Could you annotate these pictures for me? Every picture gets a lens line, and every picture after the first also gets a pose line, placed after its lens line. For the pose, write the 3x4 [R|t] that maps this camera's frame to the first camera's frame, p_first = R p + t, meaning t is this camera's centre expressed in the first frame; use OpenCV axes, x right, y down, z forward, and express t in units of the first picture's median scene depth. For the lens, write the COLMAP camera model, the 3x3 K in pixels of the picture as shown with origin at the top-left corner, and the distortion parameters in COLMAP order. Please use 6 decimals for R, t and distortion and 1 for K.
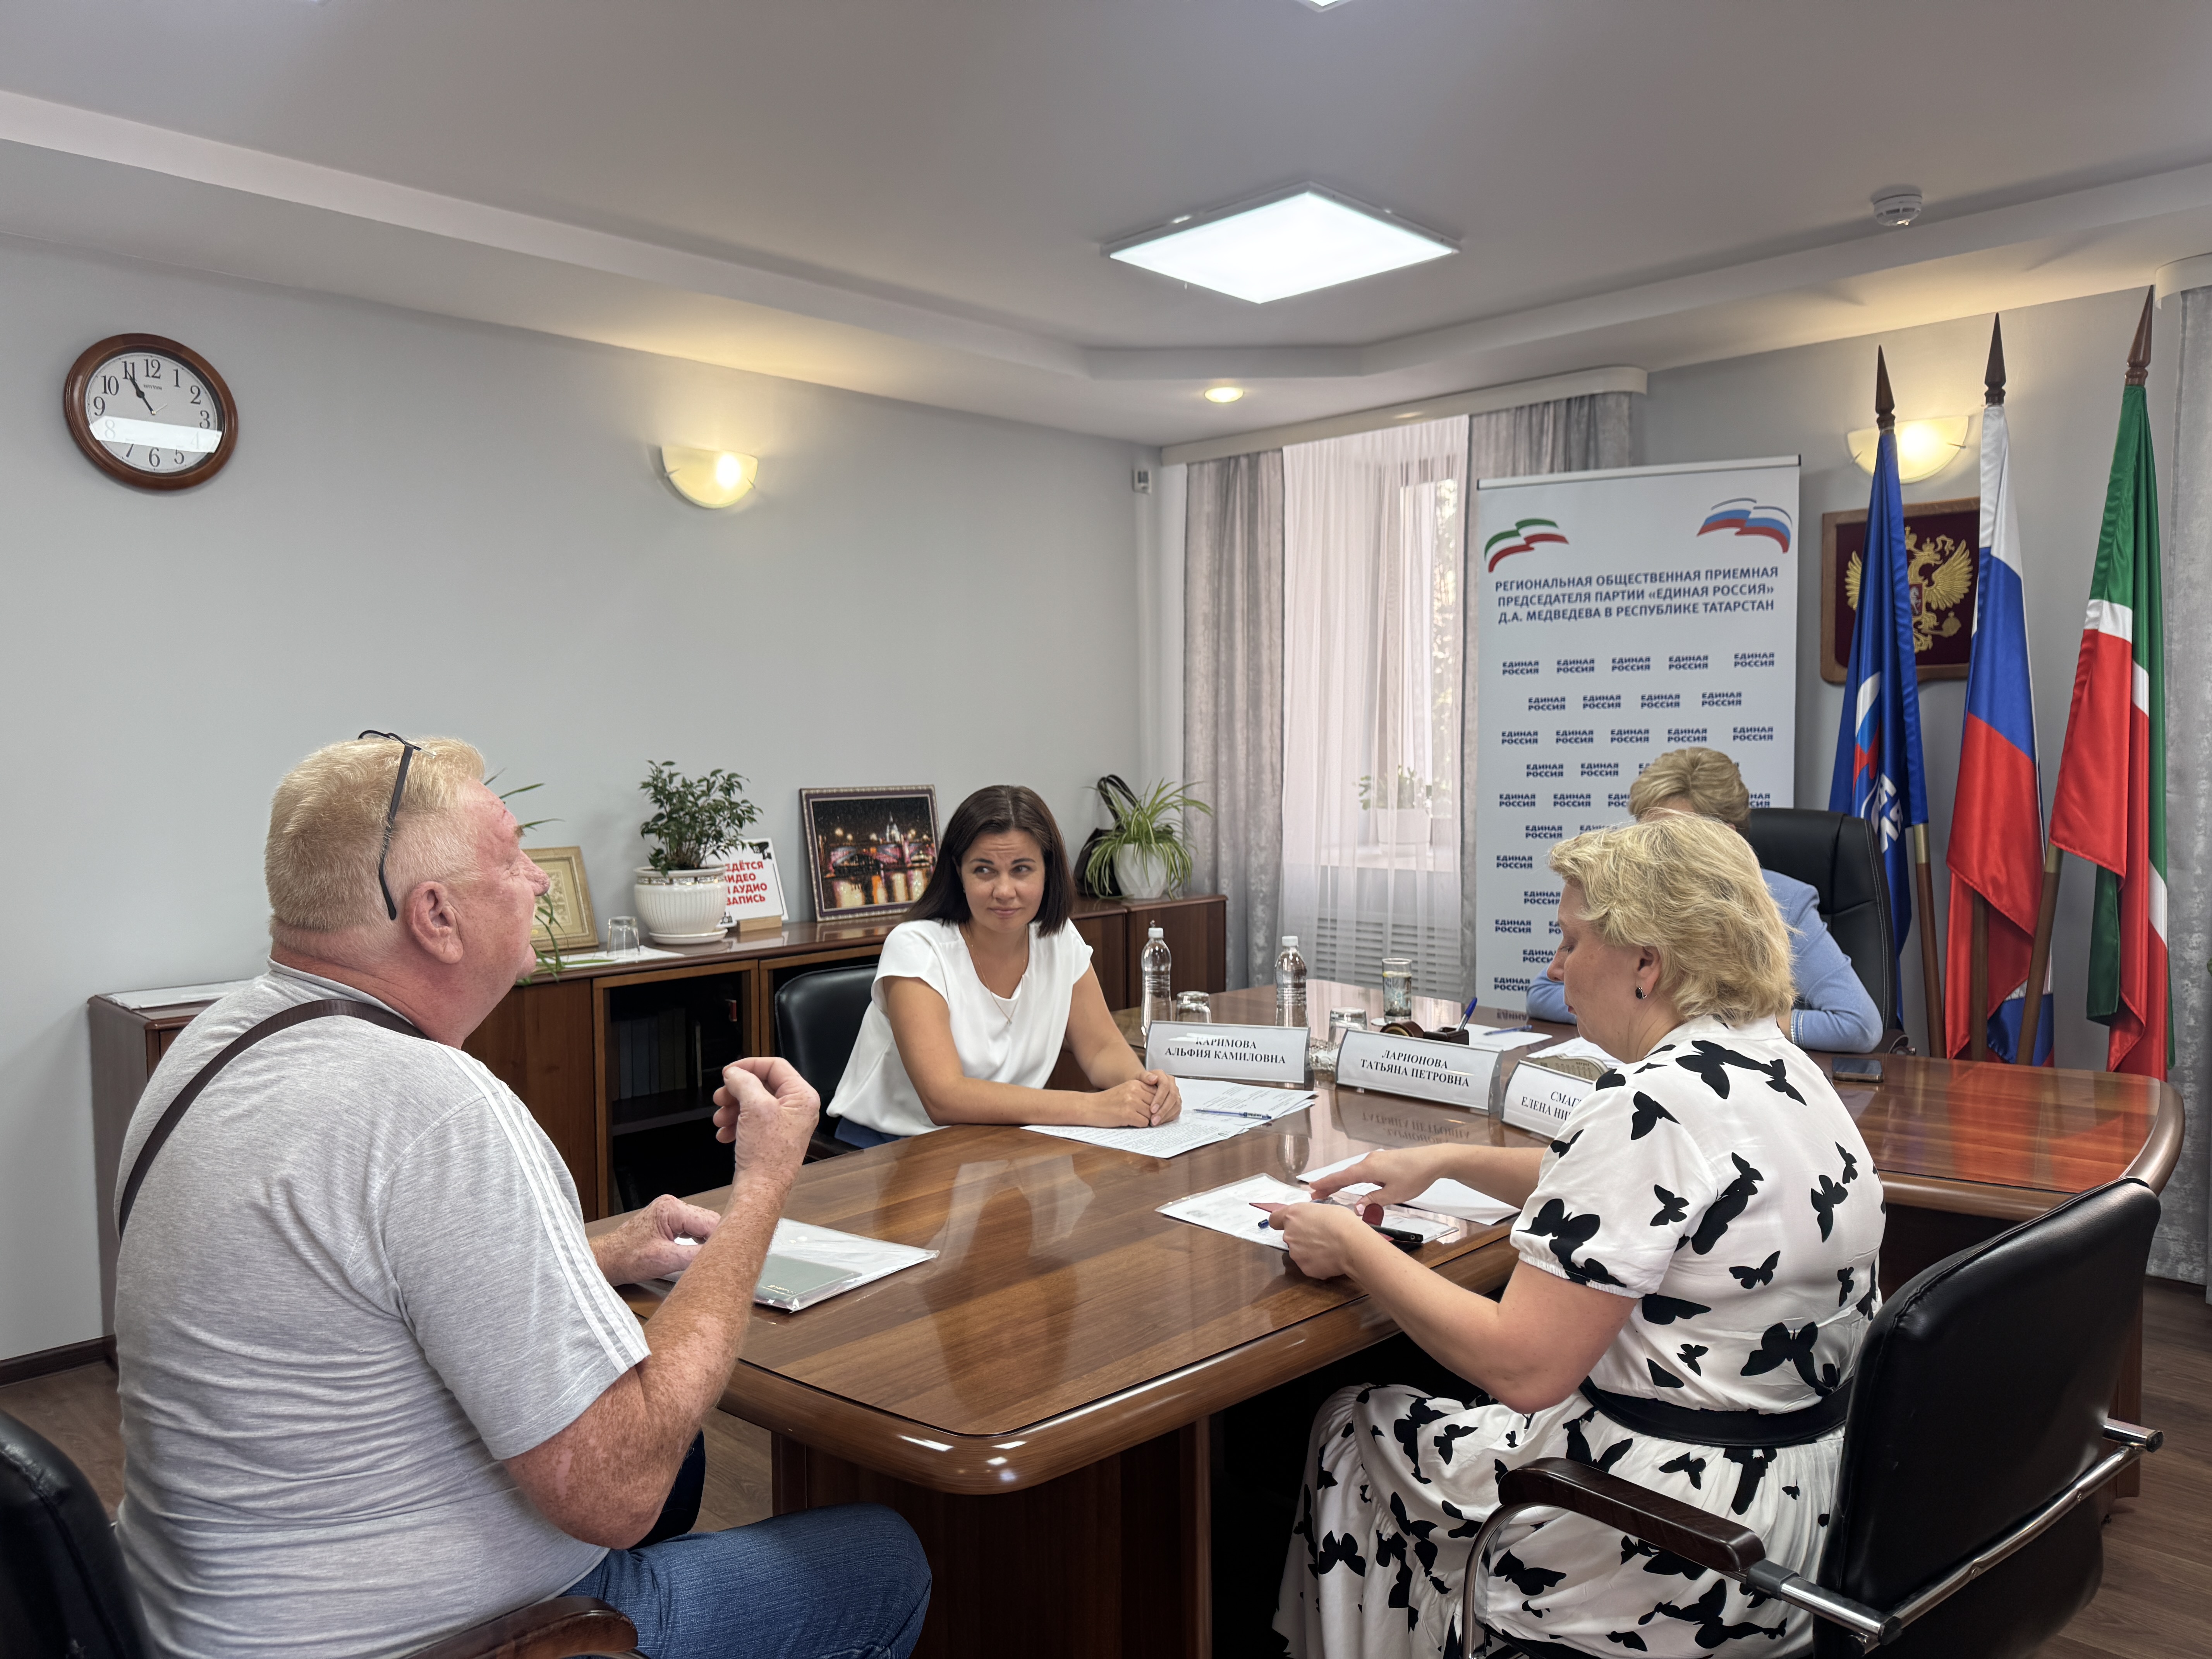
lens RADIAL K [[1571.2, 0, 1096.8], [0, 1571.2, 828.9], [0, 0, 1]] dist [-0.041052, -0.010086]
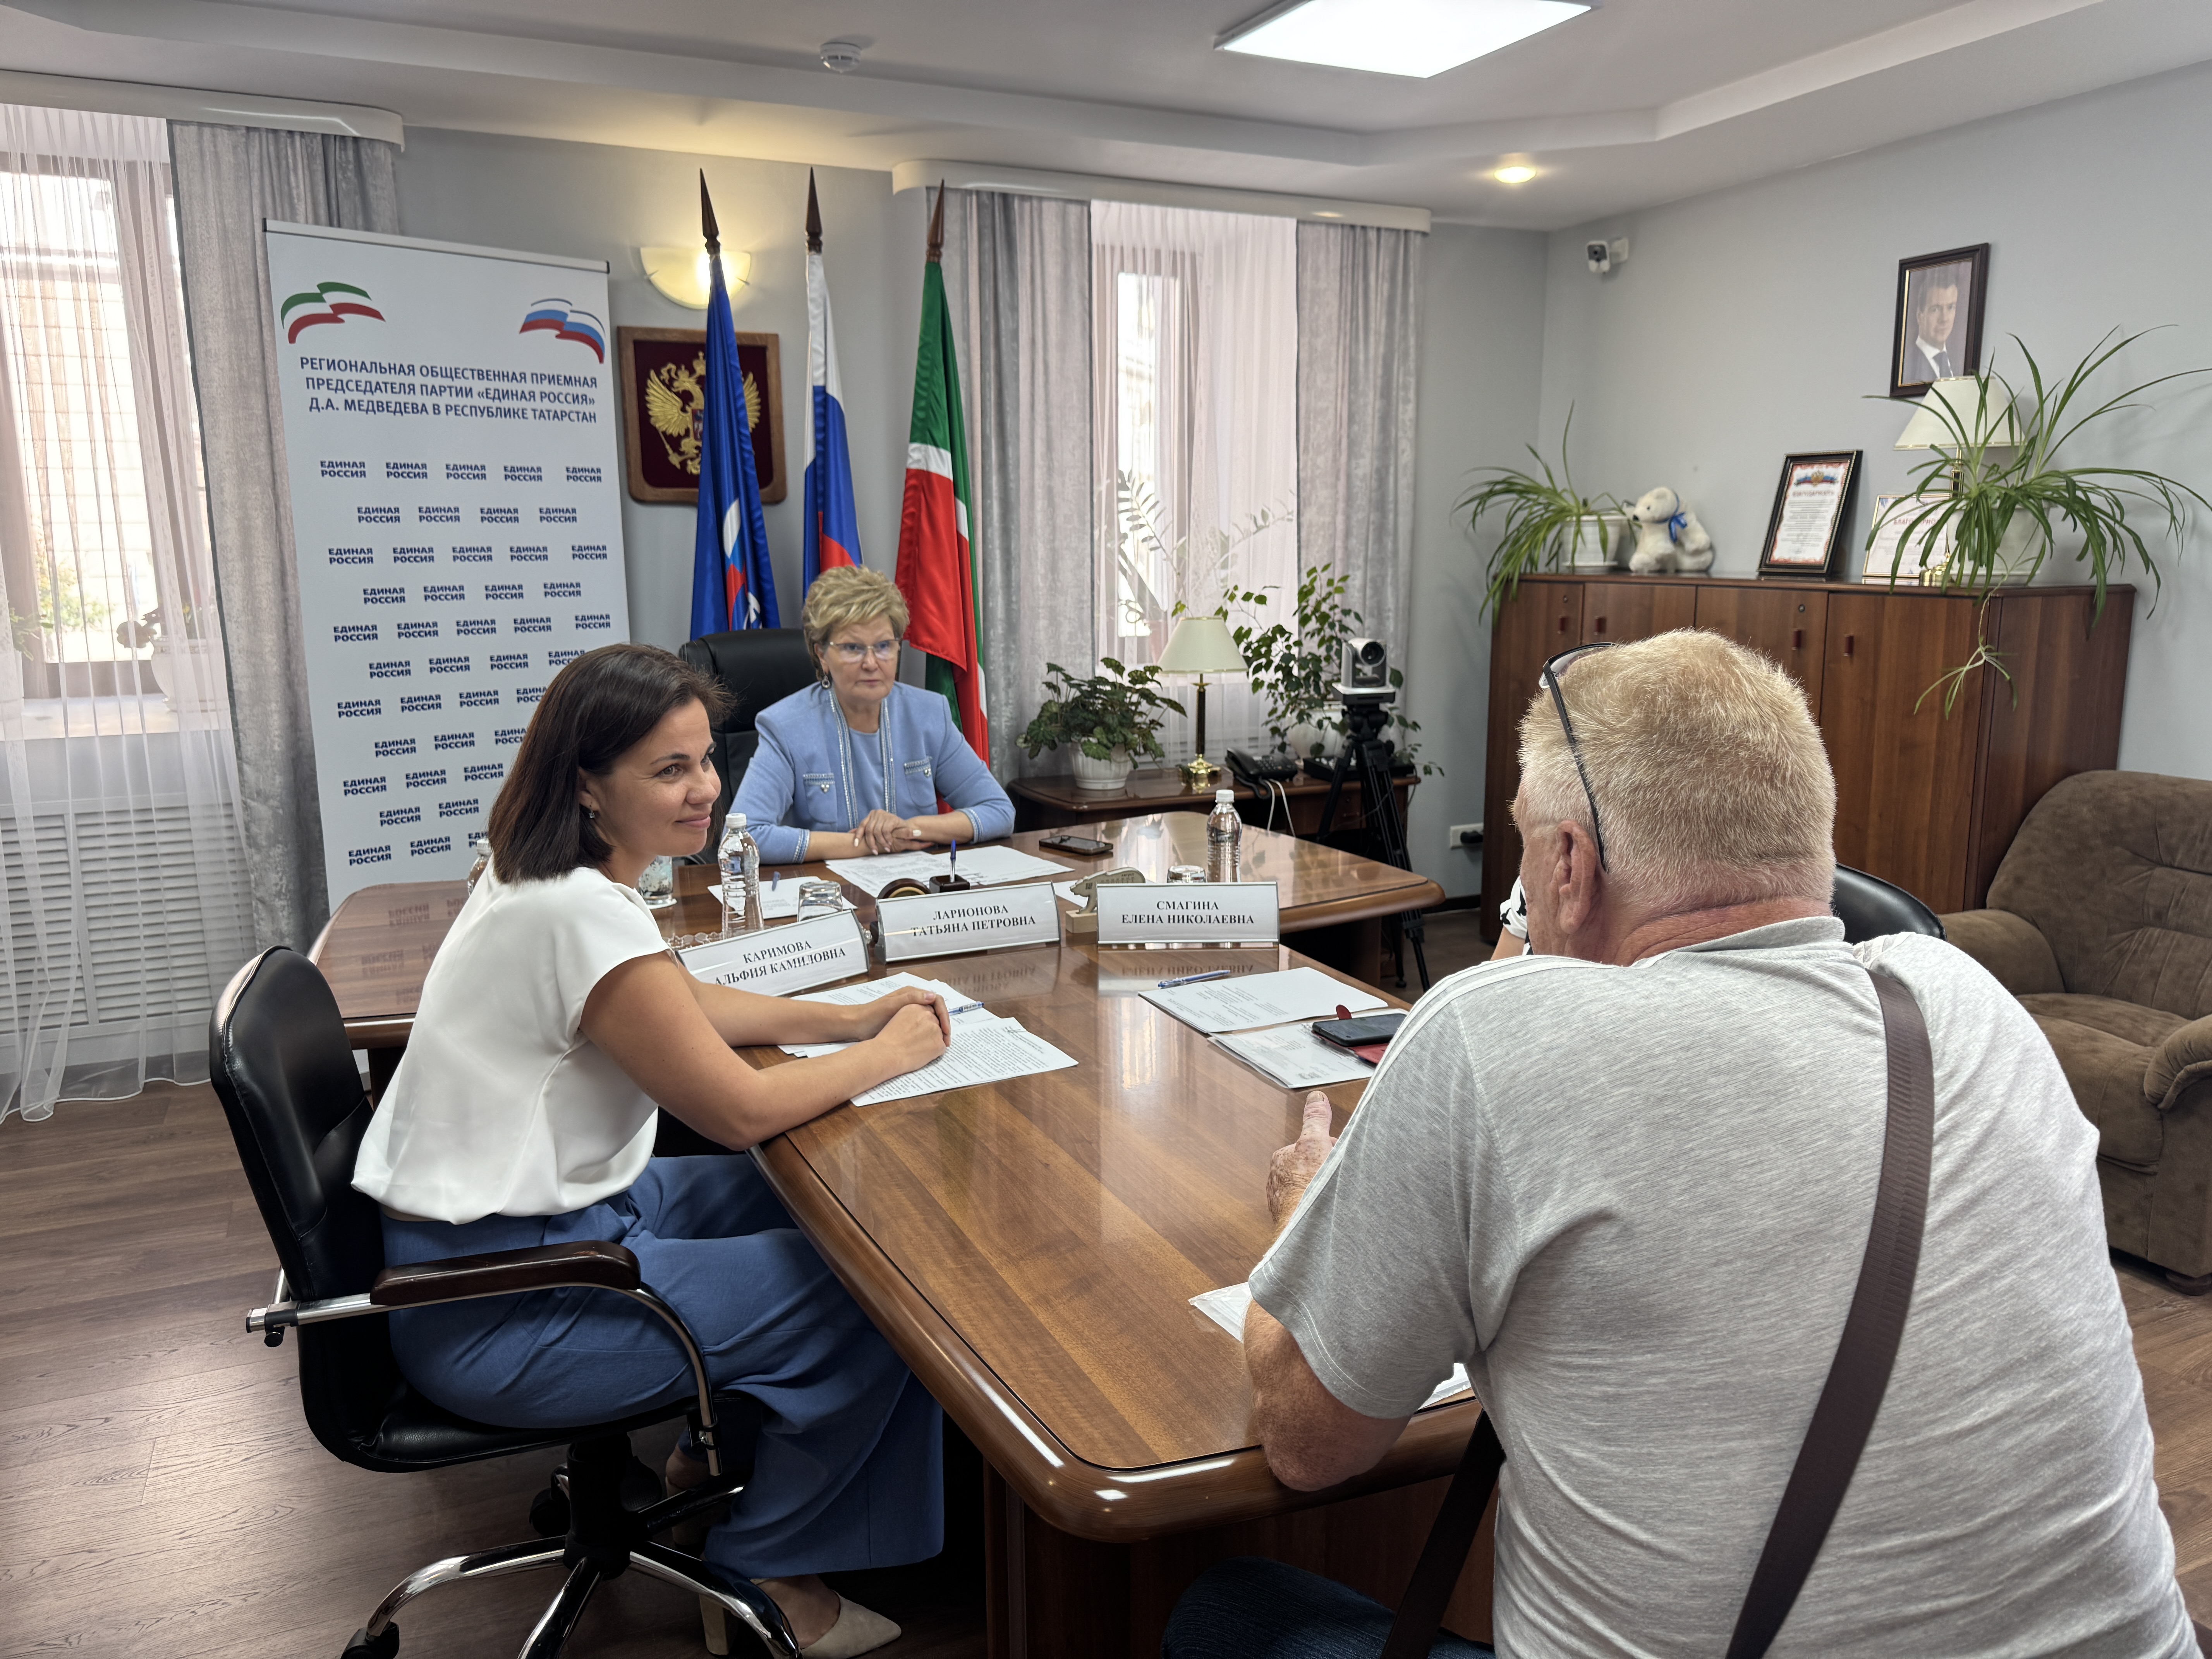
lens RADIAL K [[1571.2, 0, 1098.9], [0, 1571.2, 827.1], [0, 0, 1]] dist [-0.041052, -0.010086]
pose [[0.330929, -0.156842, 0.930530, -0.390144], [0.040310, 0.987540, 0.152115, -0.026933], [-0.942794, -0.012830, 0.333128, 0.370989]]
